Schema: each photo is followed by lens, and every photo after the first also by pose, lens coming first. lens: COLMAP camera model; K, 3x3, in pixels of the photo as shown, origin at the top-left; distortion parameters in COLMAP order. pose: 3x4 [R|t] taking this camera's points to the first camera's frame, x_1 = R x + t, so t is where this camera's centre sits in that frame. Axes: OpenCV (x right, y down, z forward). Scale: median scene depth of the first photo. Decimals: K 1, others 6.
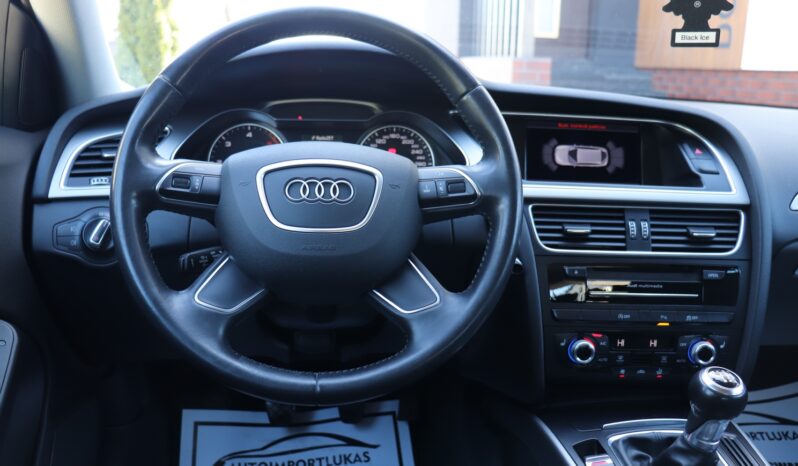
lens RADIAL K [[667.3, 0, 399.0], [0, 667.3, 233.0], [0, 0, 1]] dist [-0.162707, 0.140565]
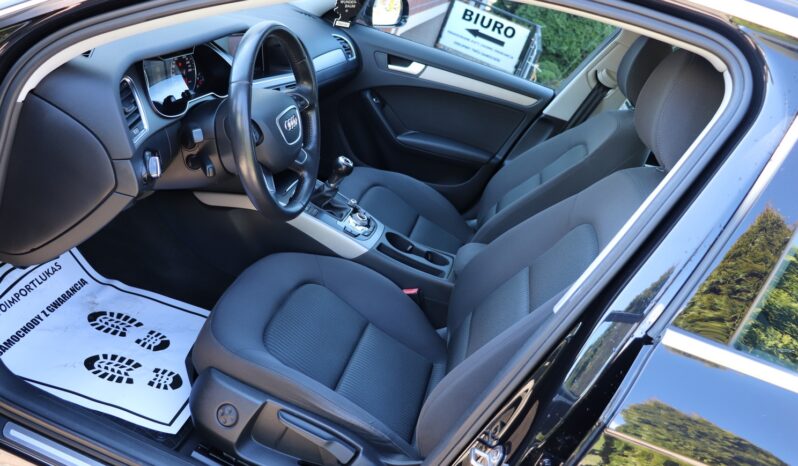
lens RADIAL K [[667.3, 0, 399.0], [0, 667.3, 233.0], [0, 0, 1]] dist [-0.162707, 0.140565]
pose [[0.290946, -0.343663, 0.892886, -1.556602], [-0.093697, 0.918539, 0.384067, -0.449910], [-0.952140, -0.195403, 0.235045, 0.074827]]
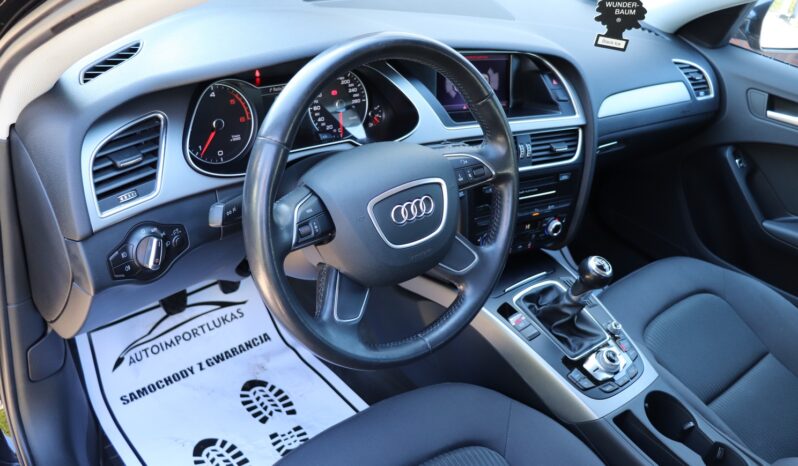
lens RADIAL K [[667.3, 0, 399.0], [0, 667.3, 233.0], [0, 0, 1]] dist [-0.162707, 0.140565]
pose [[0.828716, -0.208680, 0.519310, -0.607585], [-0.023267, 0.914238, 0.404508, -0.402071], [-0.559186, -0.347305, 0.752788, 0.048600]]
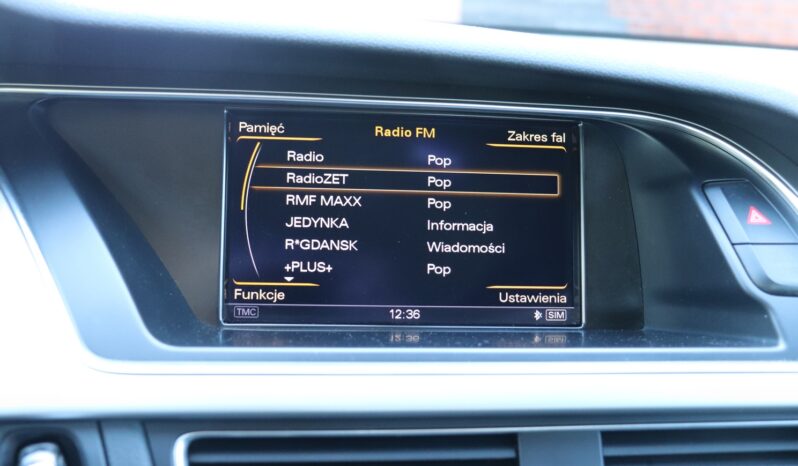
lens RADIAL K [[892.9, 0, 399.0], [0, 892.9, 233.0], [0, 0, 1]] dist [-0.026069, 0.019467]
pose [[0.990050, -0.016076, 0.139795, 0.240320], [0.012282, 0.999534, 0.027962, -0.139006], [-0.140180, -0.025967, 0.989786, 0.624815]]
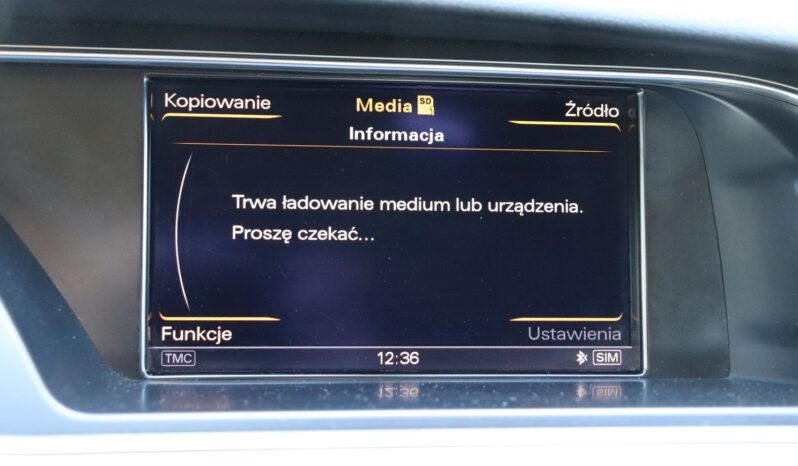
lens RADIAL K [[1319.7, 0, 399.0], [0, 1319.7, 233.0], [0, 0, 1]] dist [0.154814, 0.019506]
pose [[0.986134, -0.025930, 0.163912, 0.226652], [0.018693, 0.998788, 0.045541, -0.154364], [-0.164894, -0.041845, 0.985423, 0.592231]]
